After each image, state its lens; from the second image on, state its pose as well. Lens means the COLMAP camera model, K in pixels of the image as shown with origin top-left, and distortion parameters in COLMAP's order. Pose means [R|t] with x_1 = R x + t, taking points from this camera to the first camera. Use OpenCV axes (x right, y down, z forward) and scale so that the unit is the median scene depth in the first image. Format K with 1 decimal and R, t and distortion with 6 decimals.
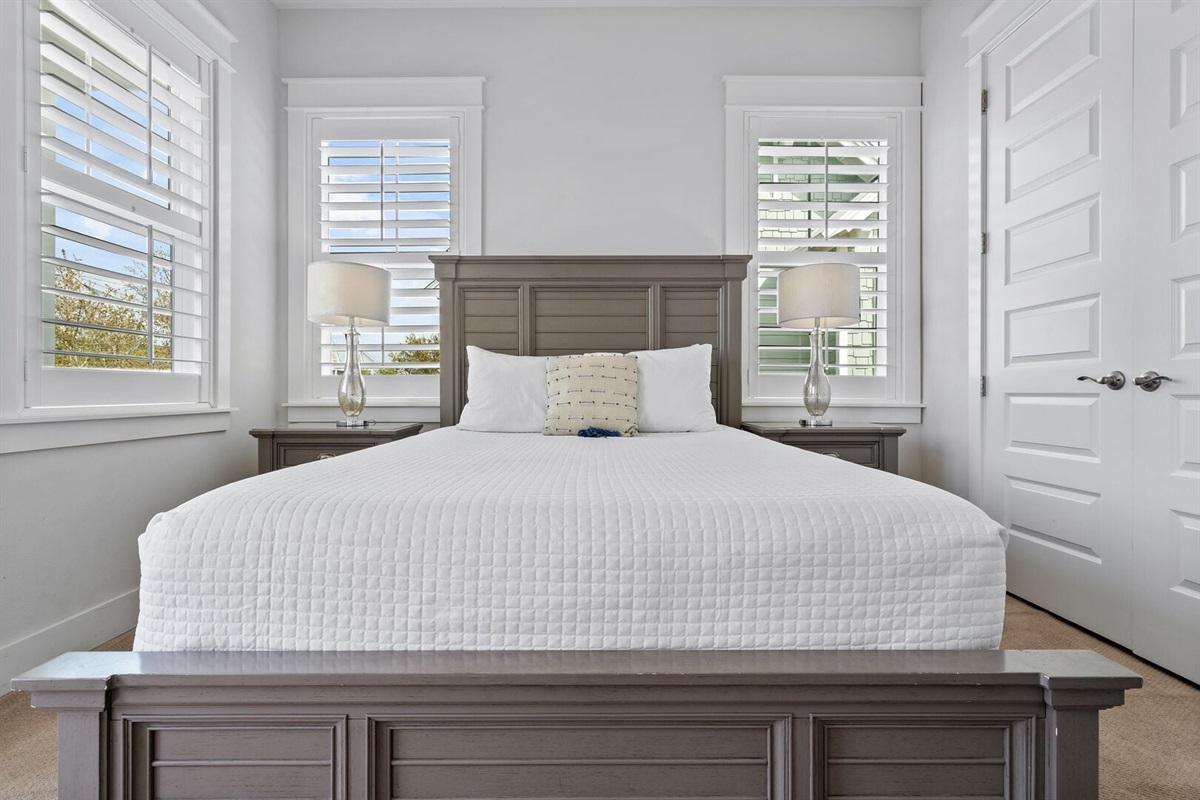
lens RADIAL K [[548.0, 0, 595.7], [0, 548.0, 399.2], [0, 0, 1]] dist [-0.006869, 0.003099]
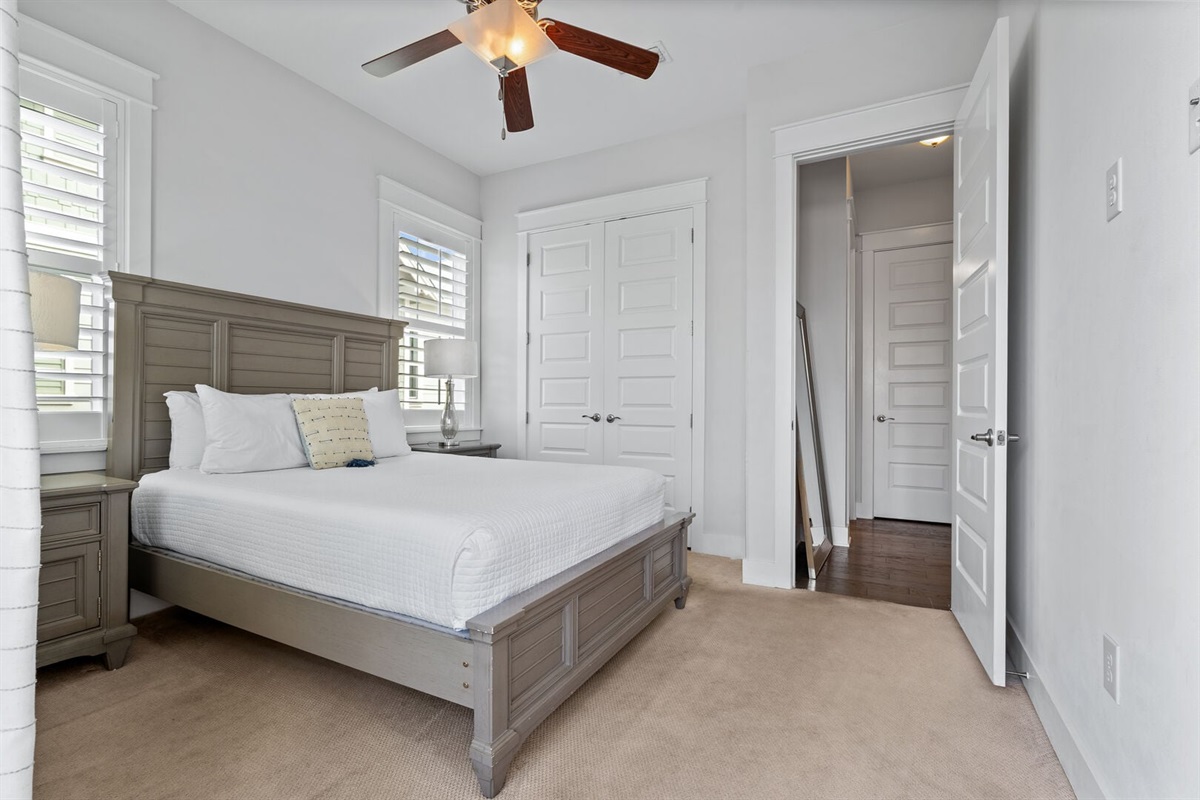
lens RADIAL K [[548.0, 0, 588.1], [0, 548.0, 411.2], [0, 0, 1]] dist [-0.006869, 0.003099]
pose [[0.480781, -0.008521, 0.876799, -0.715268], [0.008832, 0.999949, 0.004874, -0.049274], [-0.876796, 0.005401, 0.480832, -0.035086]]
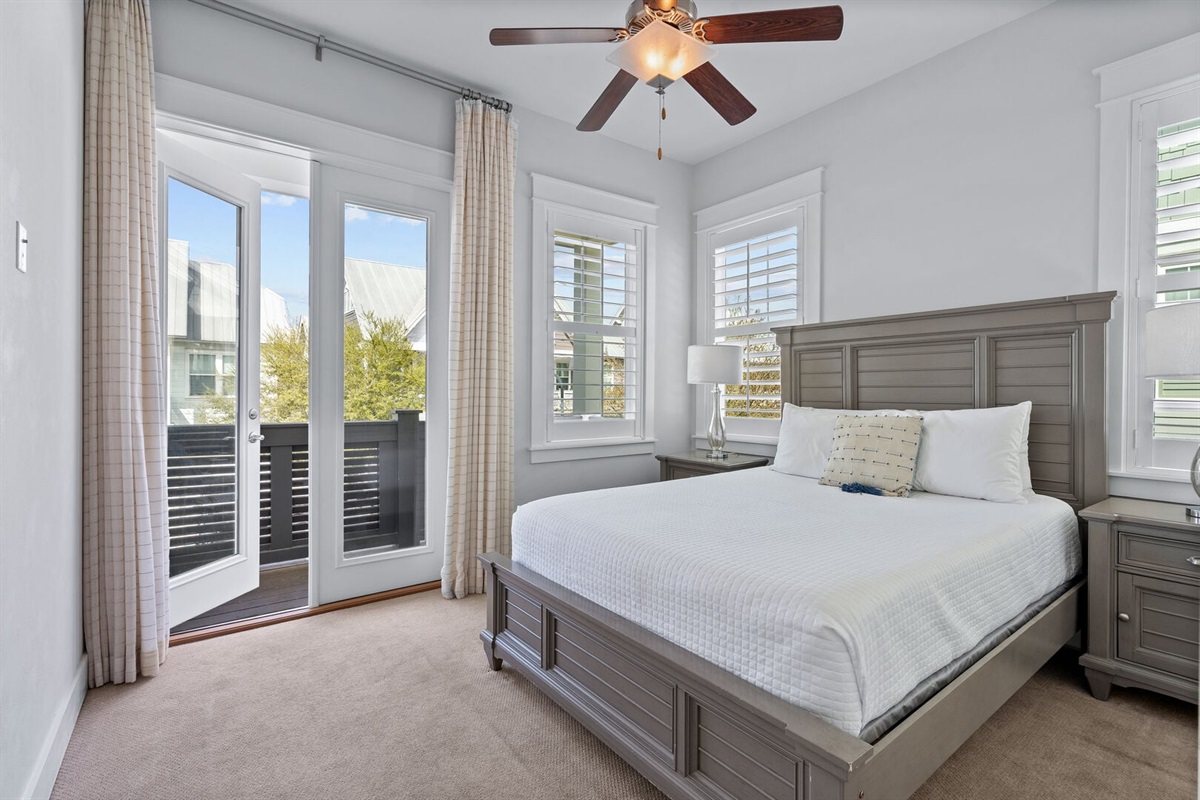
lens RADIAL K [[548.0, 0, 606.0], [0, 548.0, 393.0], [0, 0, 1]] dist [-0.006869, 0.003099]
pose [[0.606166, 0.004377, -0.795326, 0.495906], [-0.013025, 0.999905, -0.004425, -0.105566], [0.795232, 0.013041, 0.606166, -0.076606]]
